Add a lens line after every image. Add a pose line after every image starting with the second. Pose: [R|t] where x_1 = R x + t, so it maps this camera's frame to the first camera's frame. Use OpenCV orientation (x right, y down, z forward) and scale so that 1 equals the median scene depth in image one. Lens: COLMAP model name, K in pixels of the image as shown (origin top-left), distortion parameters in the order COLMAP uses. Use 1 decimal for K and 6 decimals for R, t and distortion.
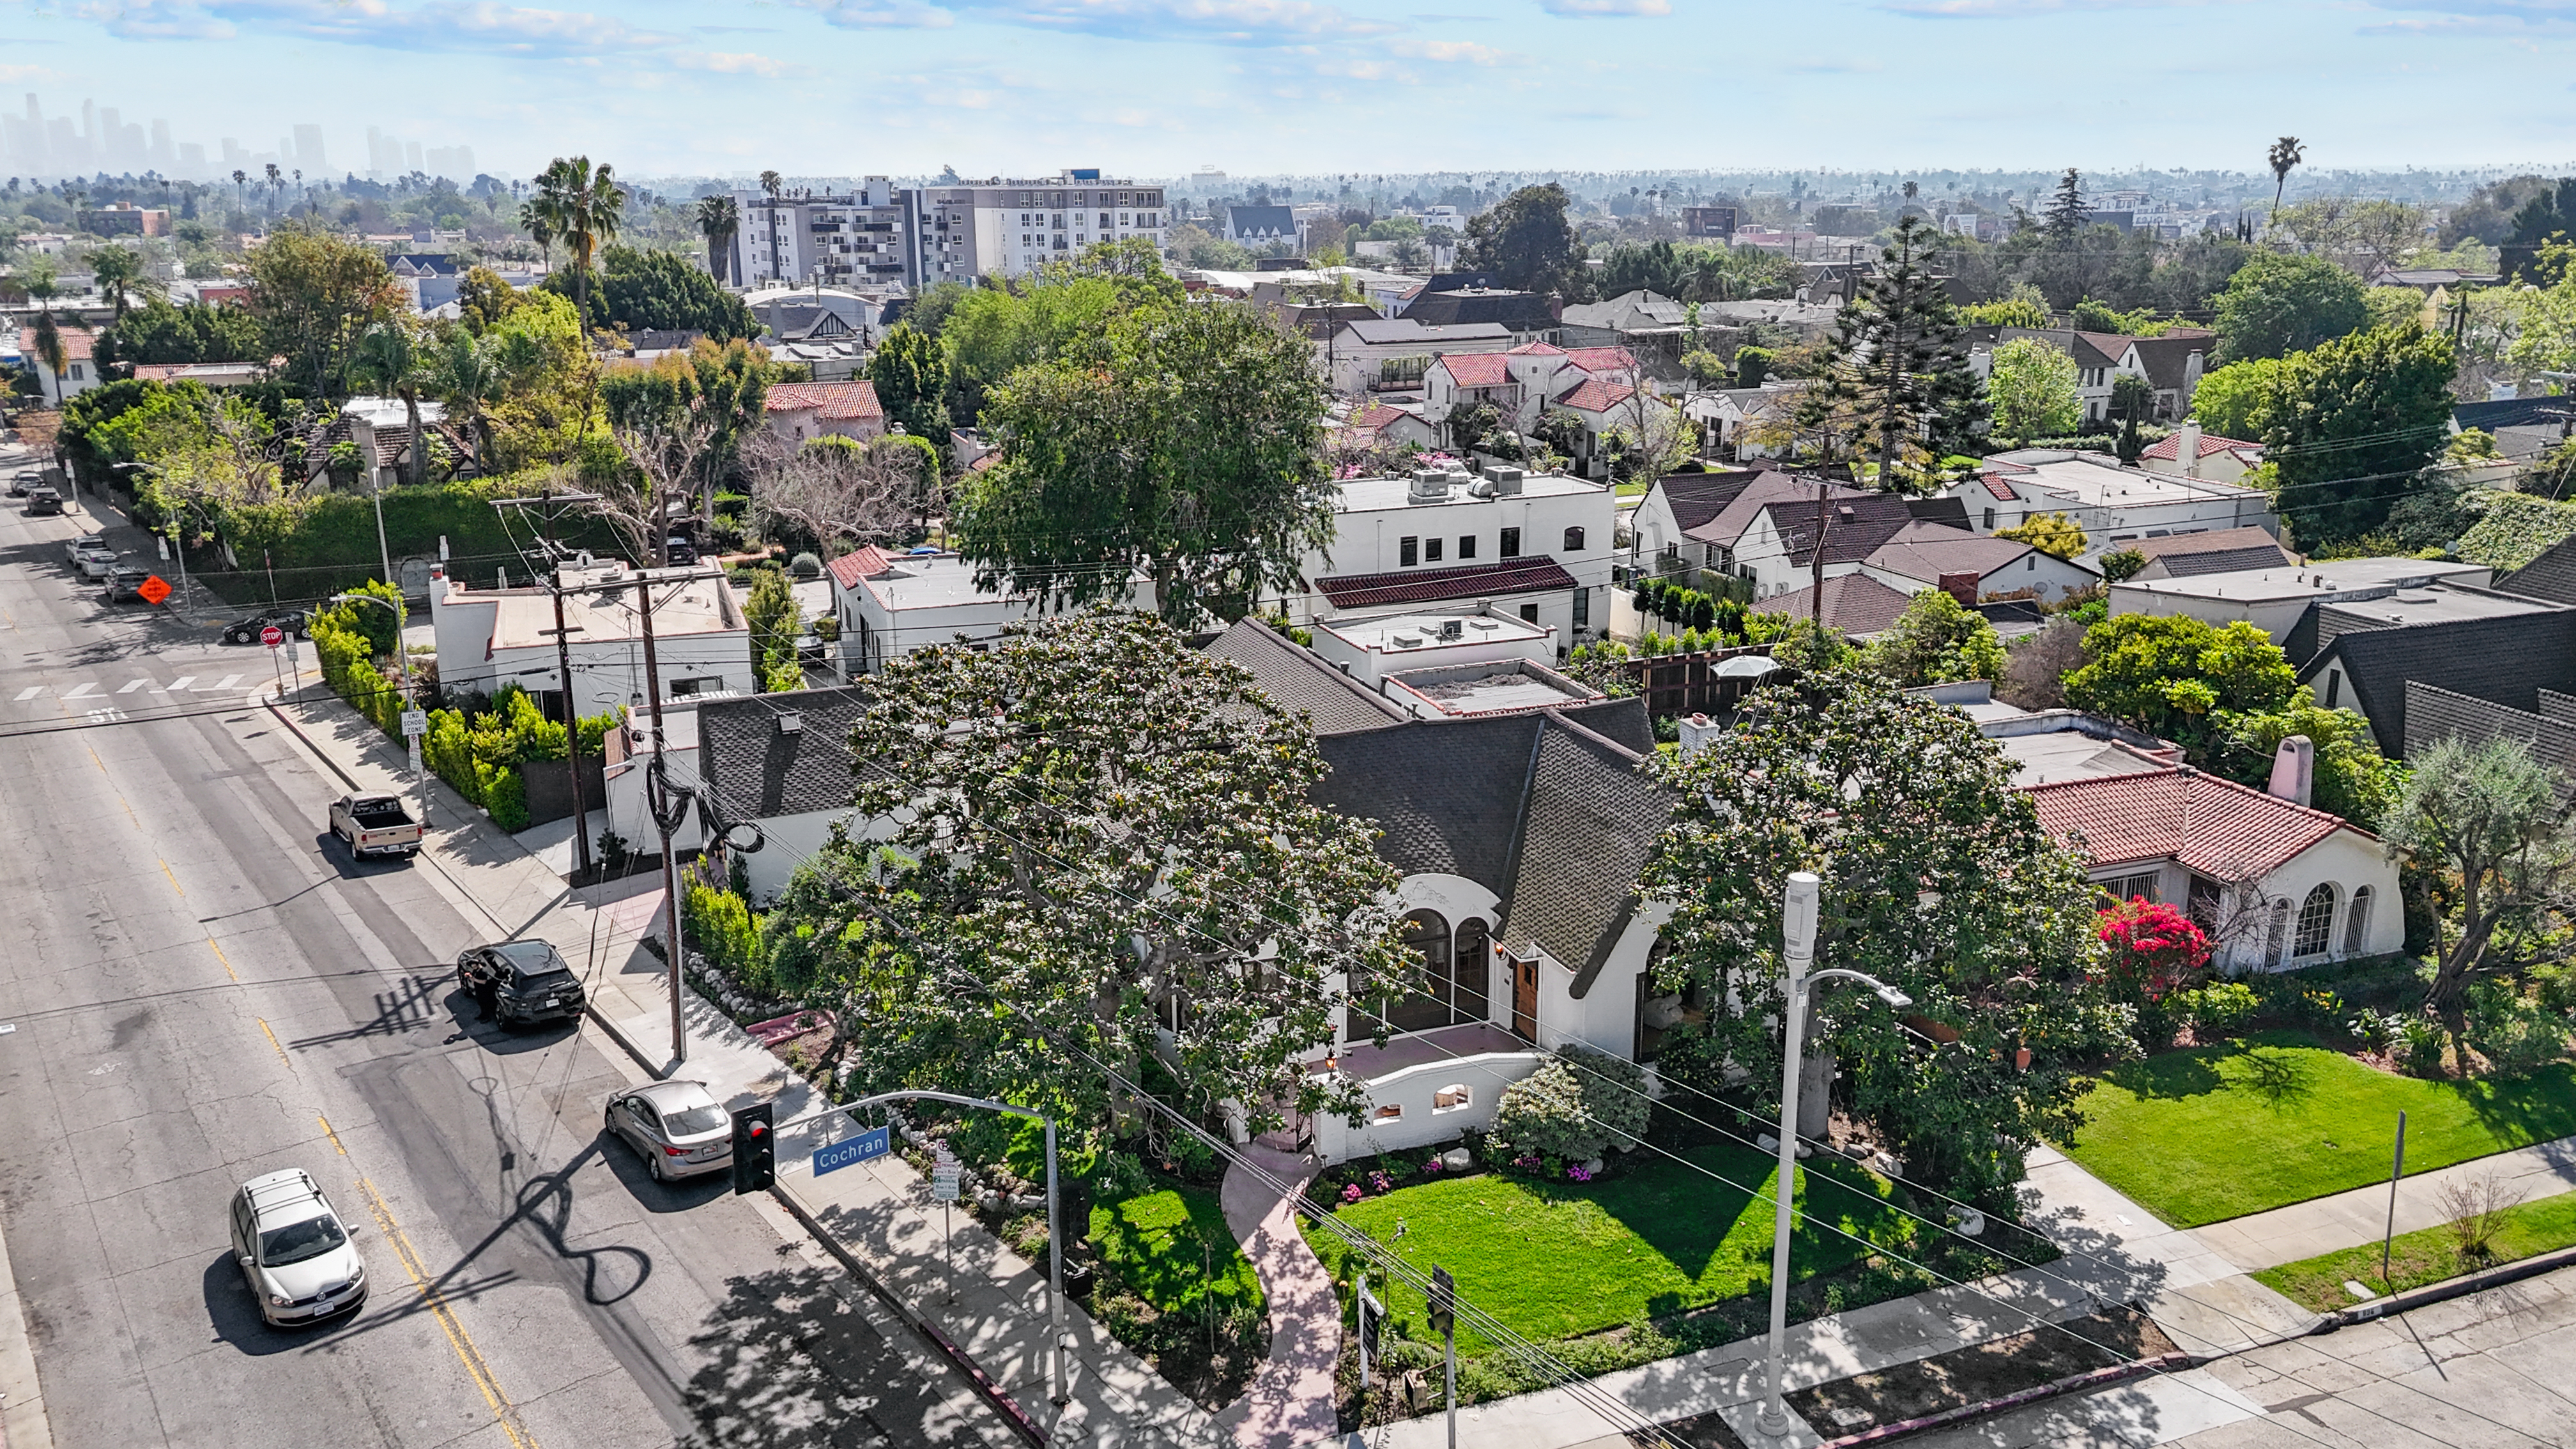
lens RADIAL K [[1913.5, 0, 1297.5], [0, 1913.5, 726.0], [0, 0, 1]] dist [0.077689, -0.076869]
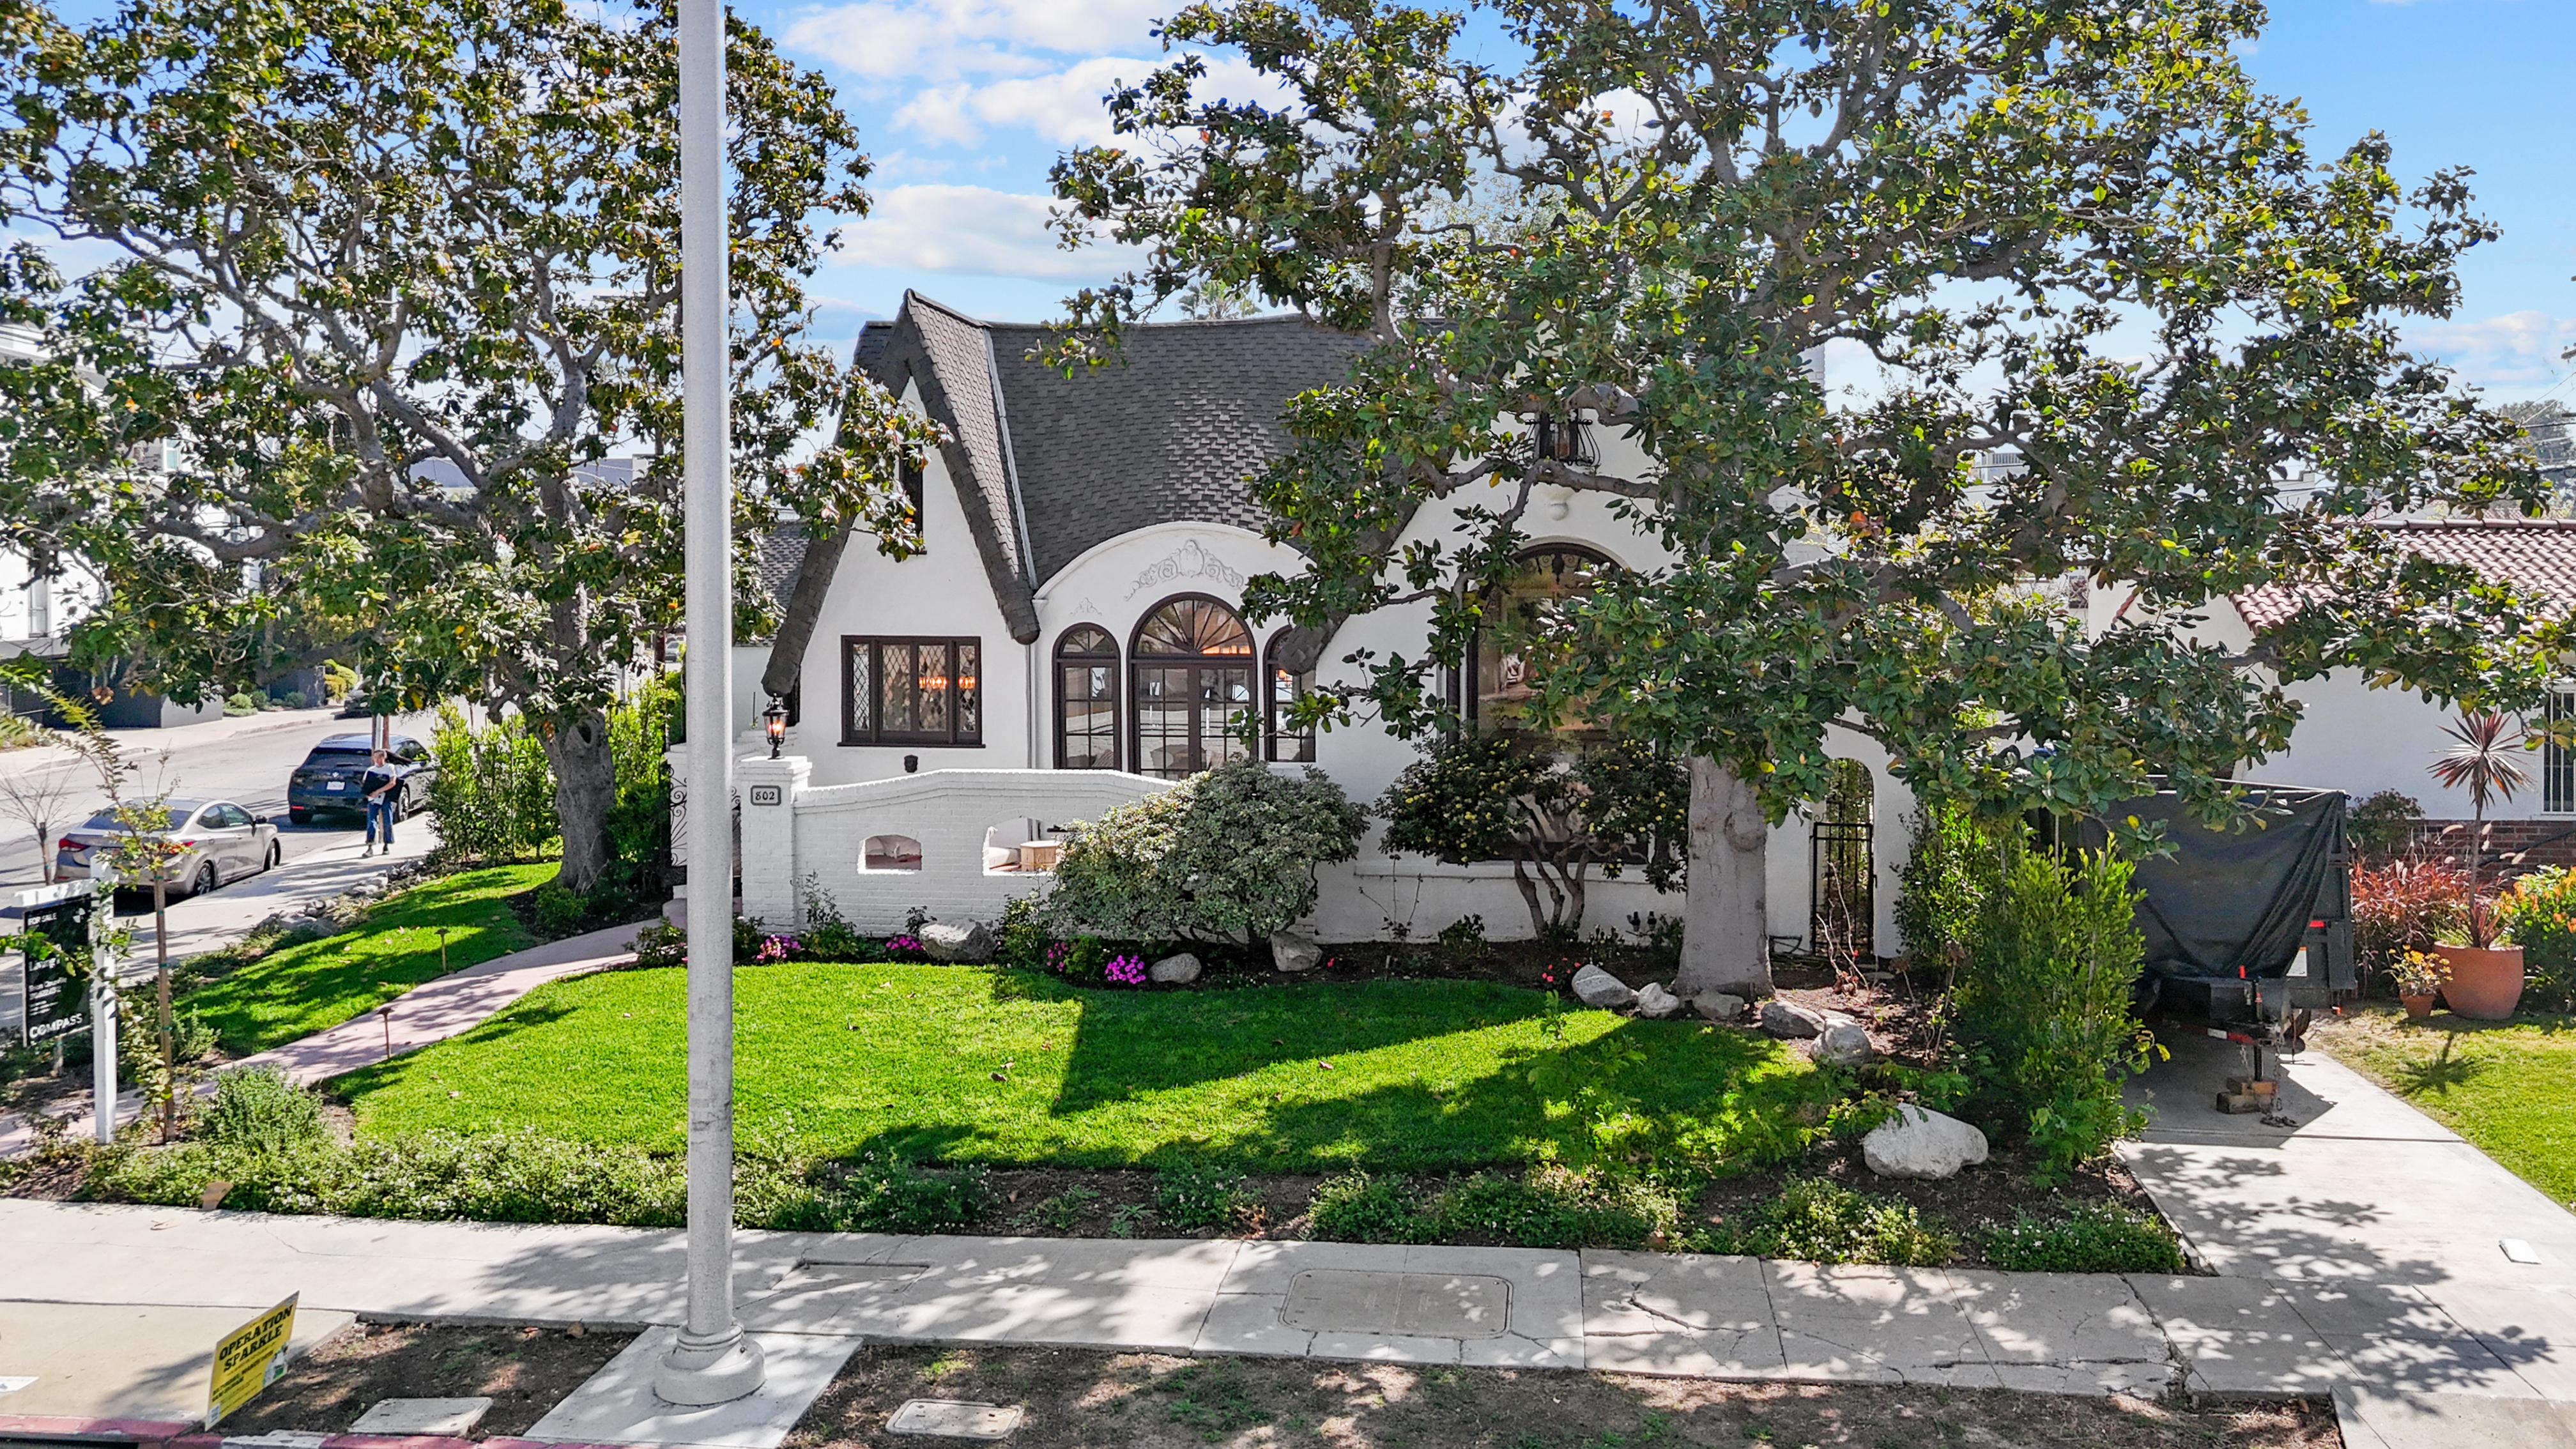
lens RADIAL K [[1956.5, 0, 1292.2], [0, 1956.5, 529.8], [0, 0, 1]] dist [0.057531, -0.044537]
pose [[0.876636, -0.008246, -0.481083, 0.354896], [-0.135500, 0.955156, -0.263282, 0.220903], [0.461680, 0.295989, 0.836207, 0.537169]]
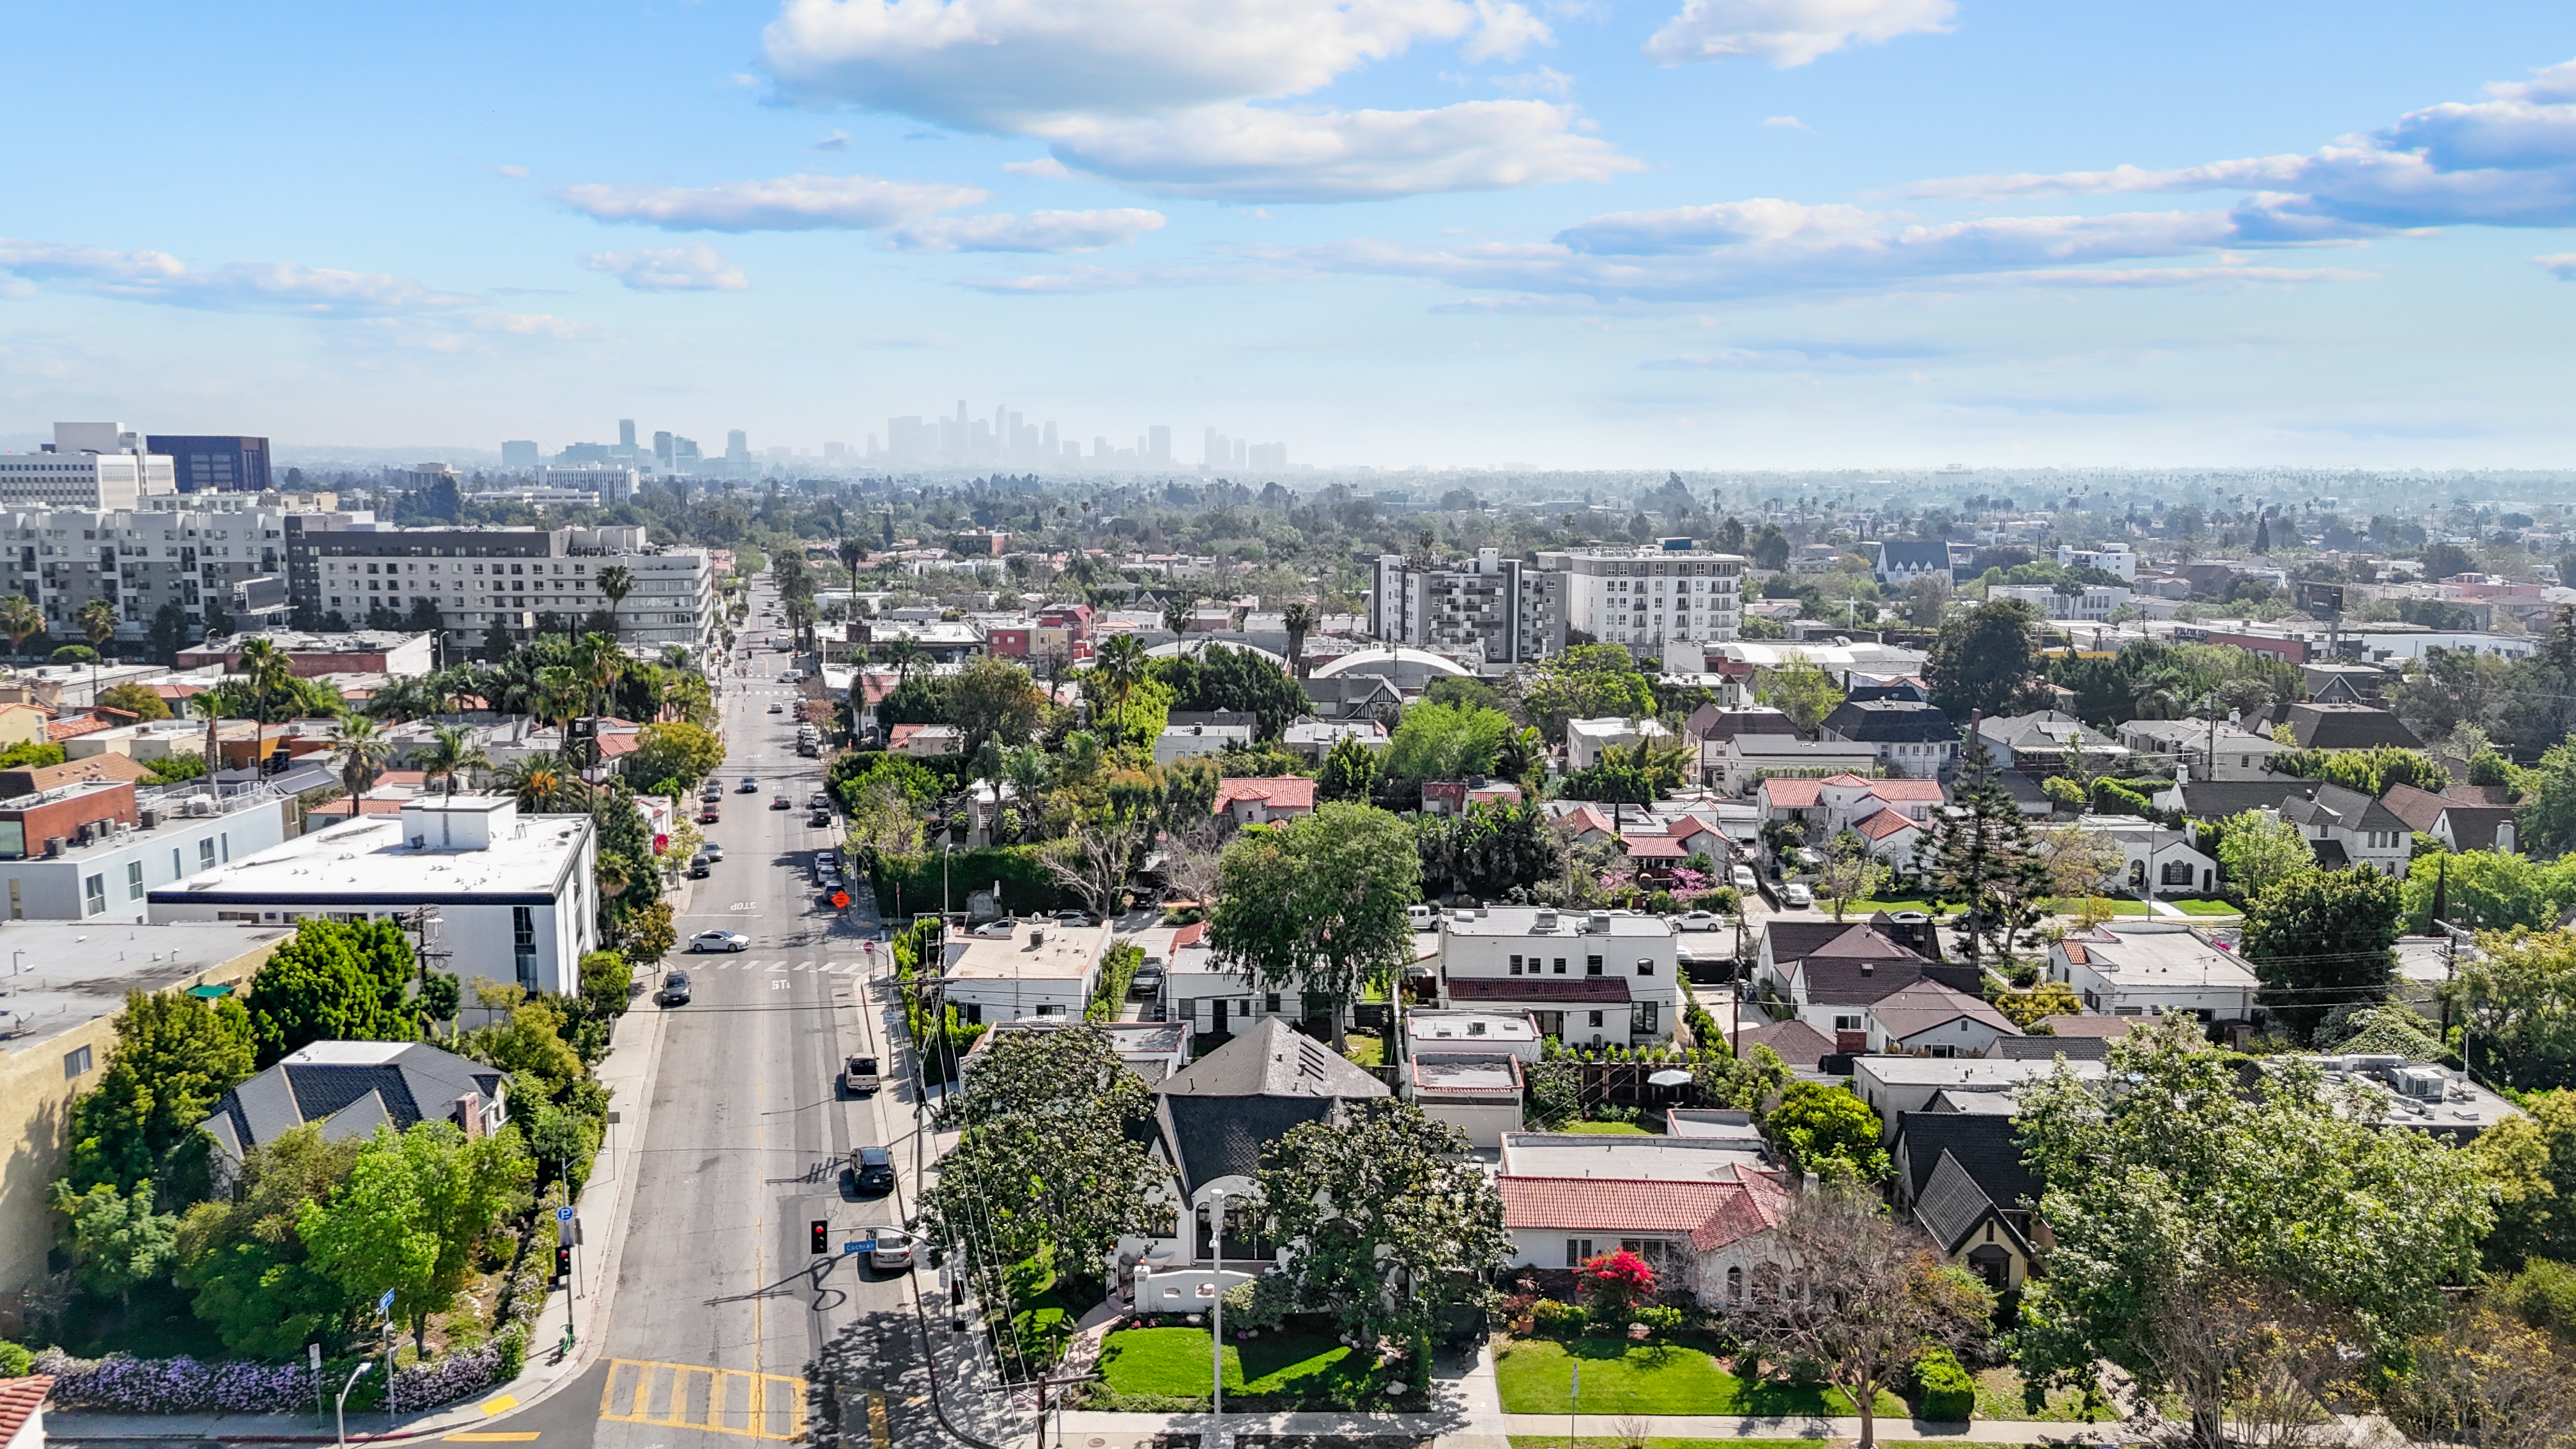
lens RADIAL K [[1936.1, 0, 1295.6], [0, 1936.1, 726.6], [0, 0, 1]] dist [0.064932, -0.053965]
pose [[0.924928, 0.058973, -0.375540, 0.823825], [-0.110072, 0.987121, -0.116085, -0.147766], [0.363858, 0.148706, 0.919507, -0.847905]]
